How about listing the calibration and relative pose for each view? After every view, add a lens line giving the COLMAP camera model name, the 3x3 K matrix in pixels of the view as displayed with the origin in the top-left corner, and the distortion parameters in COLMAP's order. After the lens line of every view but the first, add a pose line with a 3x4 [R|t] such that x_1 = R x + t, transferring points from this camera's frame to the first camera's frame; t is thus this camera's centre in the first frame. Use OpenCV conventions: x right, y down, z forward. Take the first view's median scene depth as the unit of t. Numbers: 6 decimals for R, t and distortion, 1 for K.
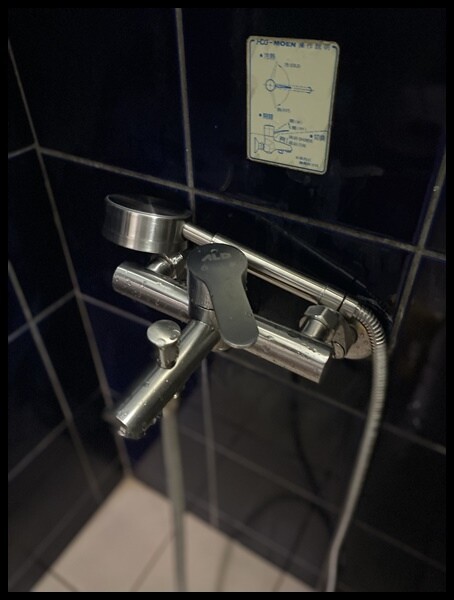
lens RADIAL K [[463.3, 0, 226.5], [0, 463.3, 298.4], [0, 0, 1]] dist [-0.012956, -0.019907]
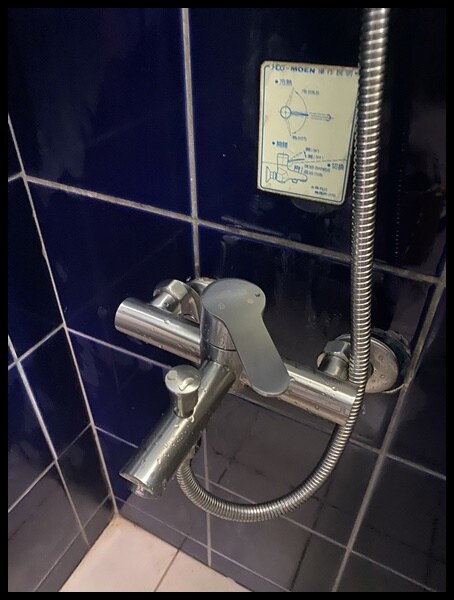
lens RADIAL K [[463.3, 0, 222.2], [0, 463.3, 302.9], [0, 0, 1]] dist [-0.012956, -0.019907]
pose [[0.998265, -0.021768, 0.054714, -0.090620], [0.023631, 0.999155, -0.033643, -0.037930], [-0.053936, 0.034878, 0.997935, 0.065852]]
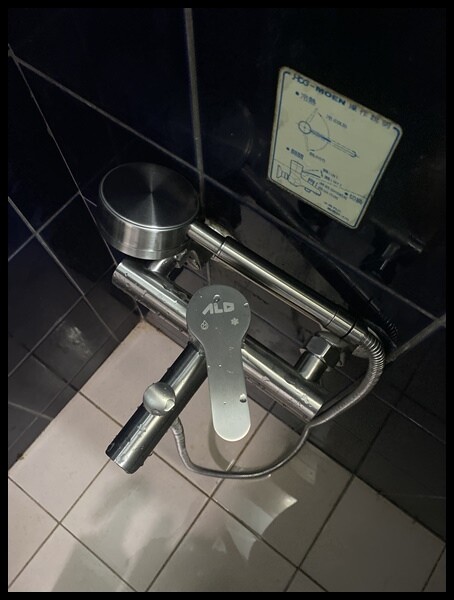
lens RADIAL K [[463.3, 0, 228.7], [0, 463.3, 297.9], [0, 0, 1]] dist [-0.012956, -0.019907]
pose [[0.995239, 0.096470, -0.013854, 0.009084], [-0.077200, 0.867114, 0.492091, -0.545923], [0.059485, -0.488678, 0.870434, 0.195363]]
